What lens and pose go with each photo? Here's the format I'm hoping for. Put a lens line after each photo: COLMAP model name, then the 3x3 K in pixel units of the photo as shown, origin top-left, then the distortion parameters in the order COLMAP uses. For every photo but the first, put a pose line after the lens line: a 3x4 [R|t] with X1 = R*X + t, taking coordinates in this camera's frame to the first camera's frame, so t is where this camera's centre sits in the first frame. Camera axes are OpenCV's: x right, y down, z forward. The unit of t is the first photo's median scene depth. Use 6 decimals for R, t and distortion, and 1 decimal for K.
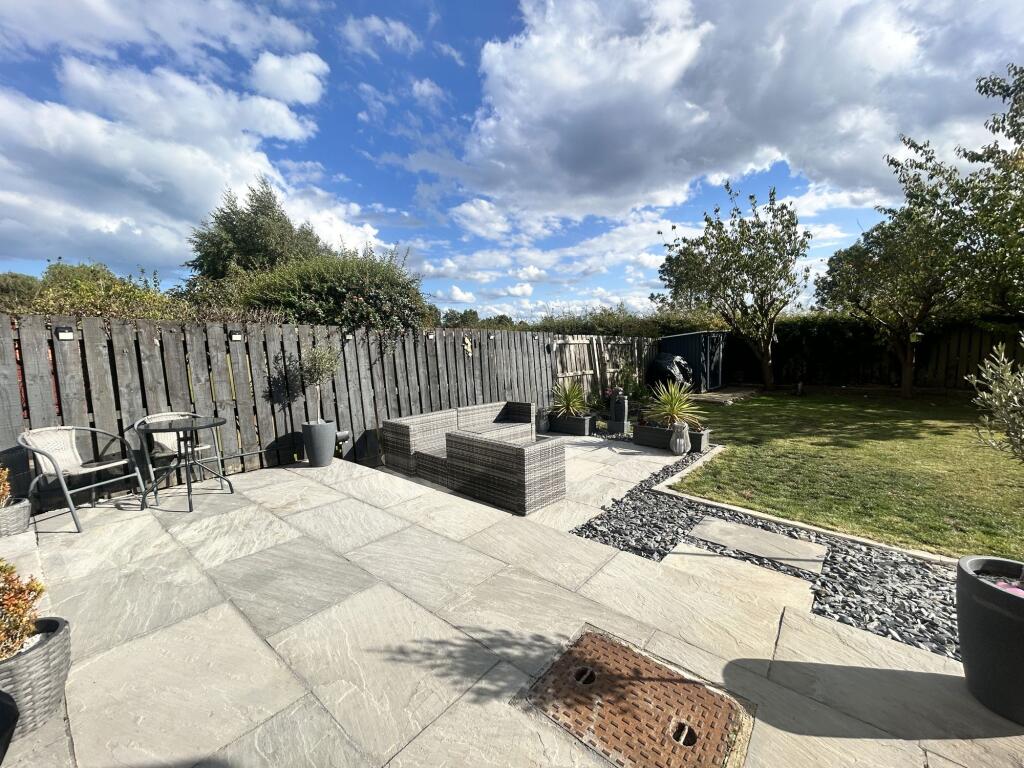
lens RADIAL K [[411.8, 0, 513.7], [0, 411.8, 385.4], [0, 0, 1]] dist [-0.000805, 0.000632]
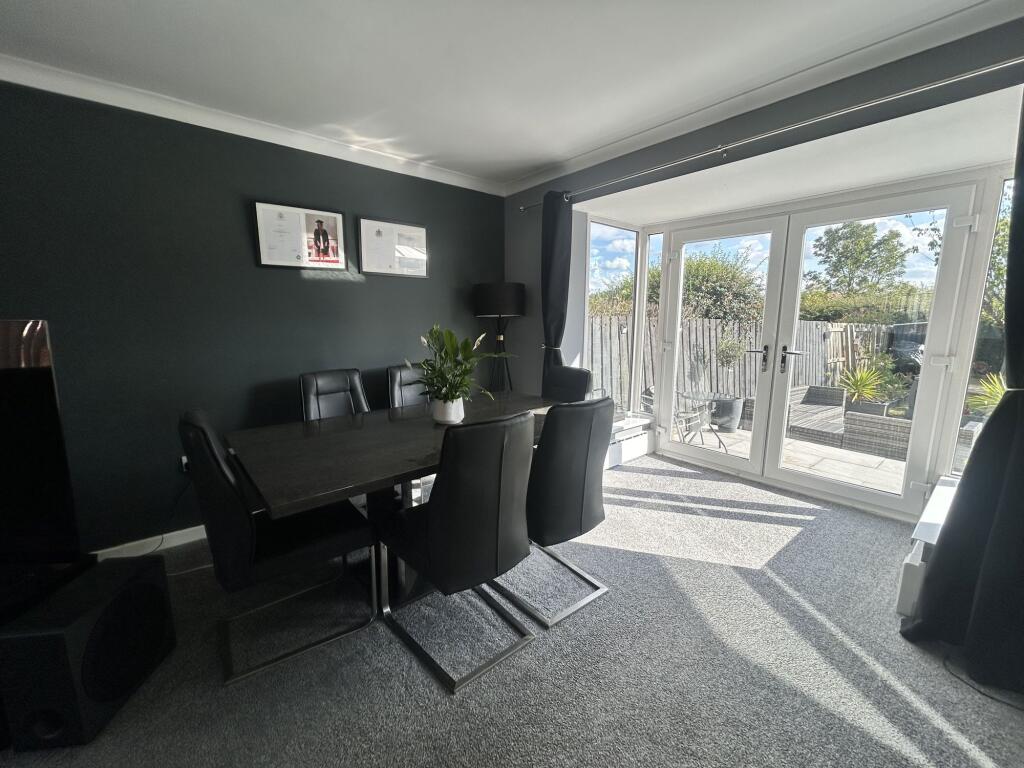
lens RADIAL K [[411.8, 0, 511.8], [0, 411.8, 384.1], [0, 0, 1]] dist [-0.000805, 0.000632]
pose [[0.980166, 0.047921, -0.192298, -0.423623], [-0.036740, 0.997443, 0.061294, -0.002647], [0.194744, -0.053013, 0.979420, -0.177119]]
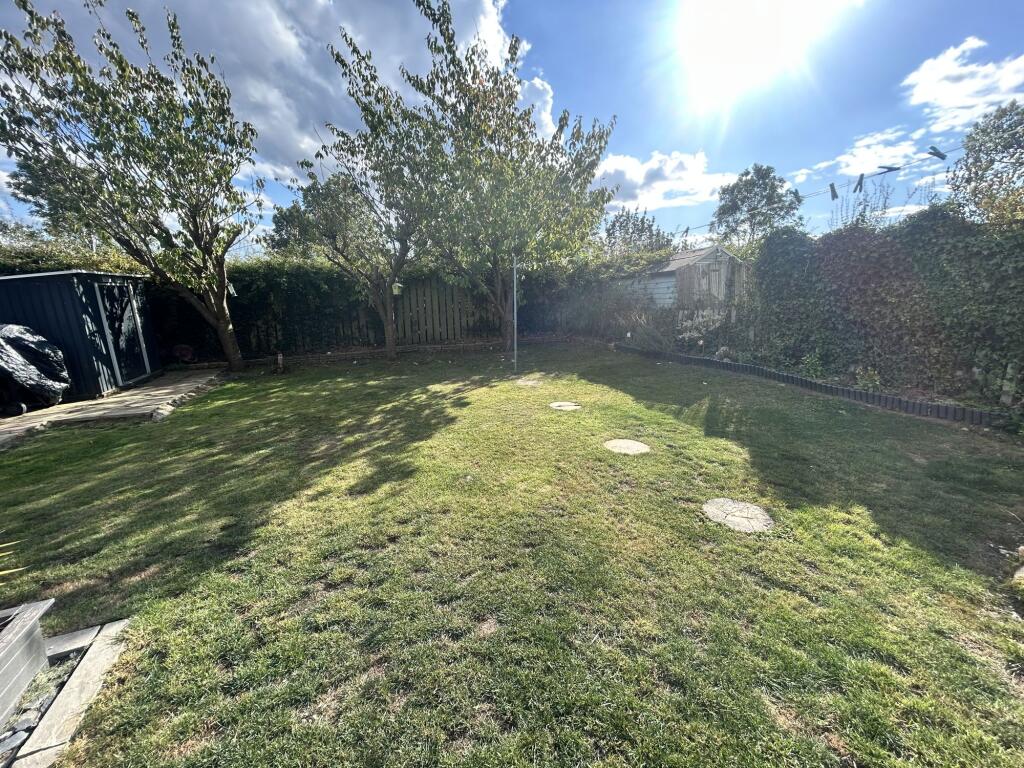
lens RADIAL K [[411.8, 0, 512.0], [0, 411.8, 380.3], [0, 0, 1]] dist [-0.000805, 0.000632]
pose [[0.406289, -0.169465, 0.897892, 0.247769], [0.105065, 0.984798, 0.138326, -0.021479], [-0.907684, 0.038137, 0.417917, 0.395213]]
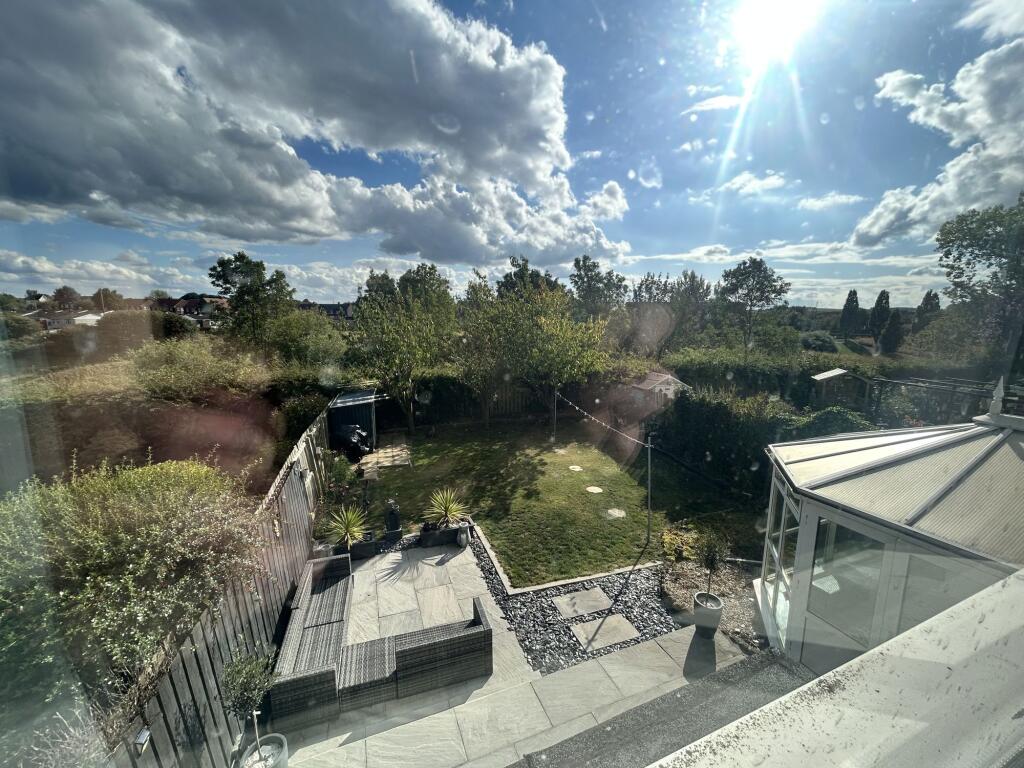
lens RADIAL K [[411.8, 0, 511.8], [0, 411.8, 380.9], [0, 0, 1]] dist [-0.000805, 0.000632]
pose [[0.489102, -0.115364, 0.864564, -0.395525], [0.079228, 0.992993, 0.087680, -0.297852], [-0.868621, 0.025614, 0.494815, 0.099961]]
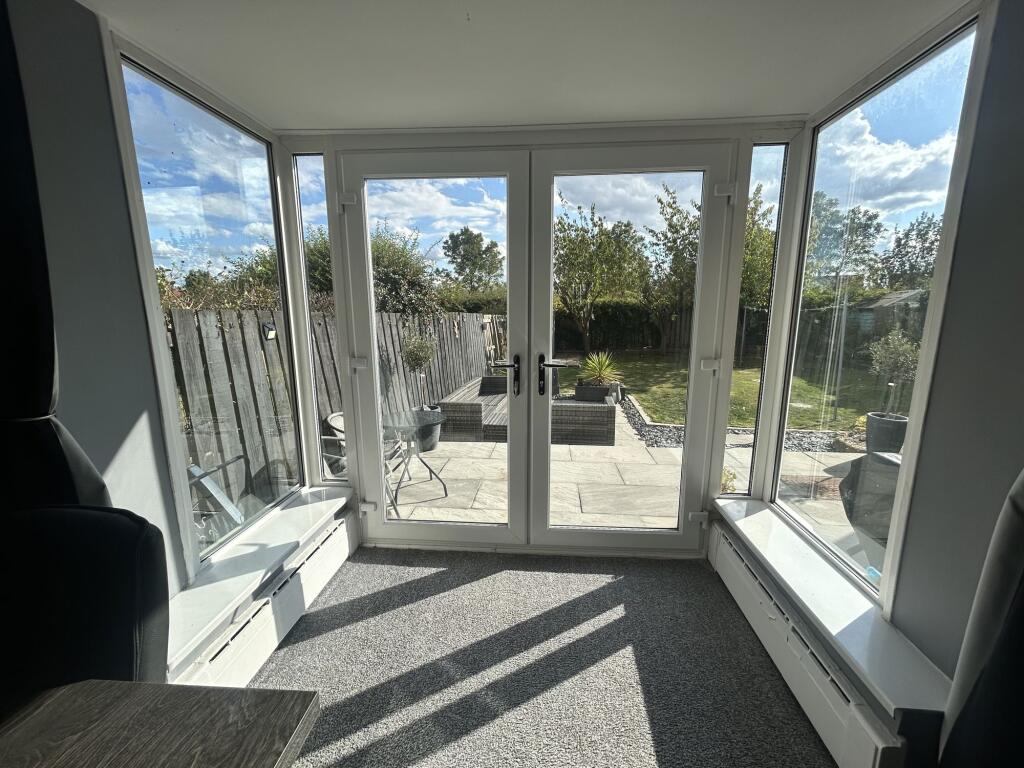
lens RADIAL K [[411.8, 0, 512.4], [0, 411.8, 382.7], [0, 0, 1]] dist [-0.000805, 0.000632]
pose [[0.831264, -0.086515, 0.549104, -0.409729], [0.049963, 0.995445, 0.081203, -0.023588], [-0.553628, -0.040066, 0.831800, 0.004881]]
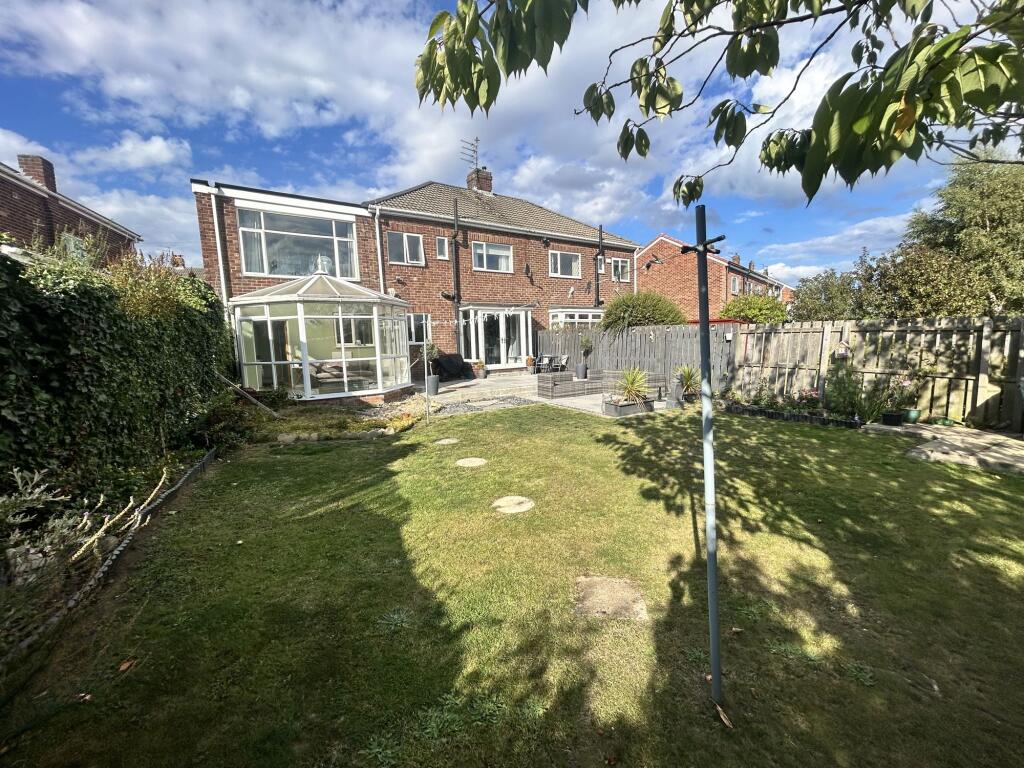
lens RADIAL K [[411.8, 0, 513.8], [0, 411.8, 384.5], [0, 0, 1]] dist [-0.000805, 0.000632]
pose [[-0.305498, 0.125258, -0.943918, 1.133529], [-0.065610, 0.986185, 0.152101, -0.082281], [0.949930, 0.108397, -0.293059, 0.668953]]
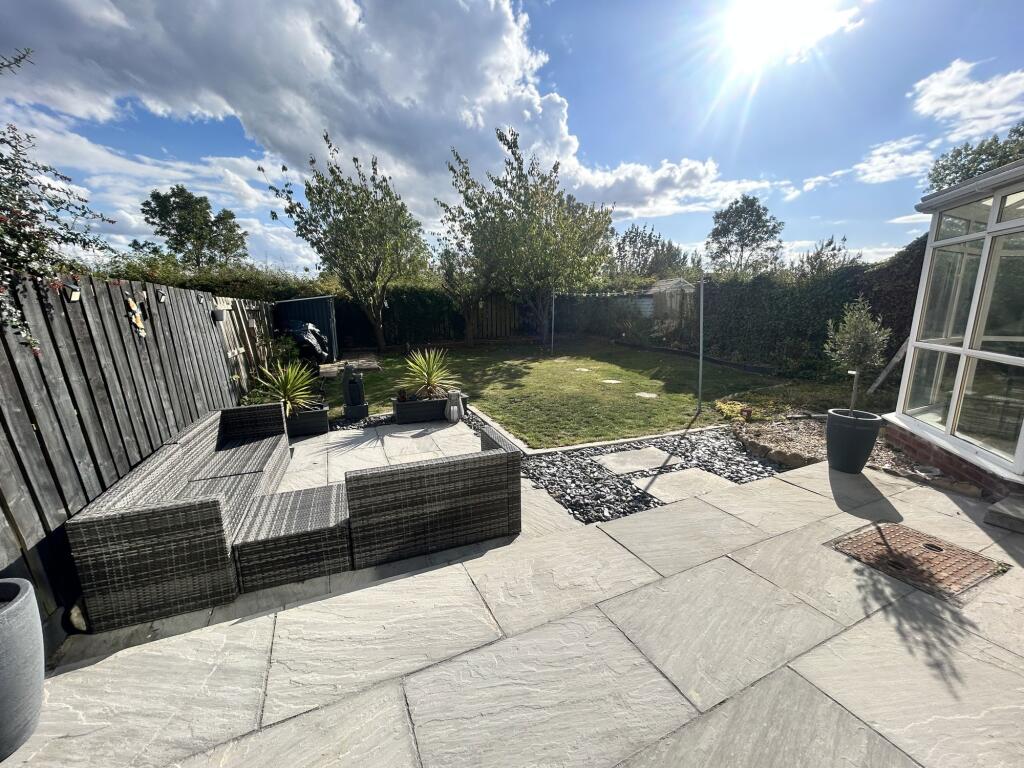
lens RADIAL K [[411.8, 0, 511.6], [0, 411.8, 382.1], [0, 0, 1]] dist [-0.000805, 0.000632]
pose [[0.434331, -0.159521, 0.886516, -0.251539], [0.090685, 0.986937, 0.133161, -0.029591], [-0.896177, 0.022558, 0.443123, 0.261370]]
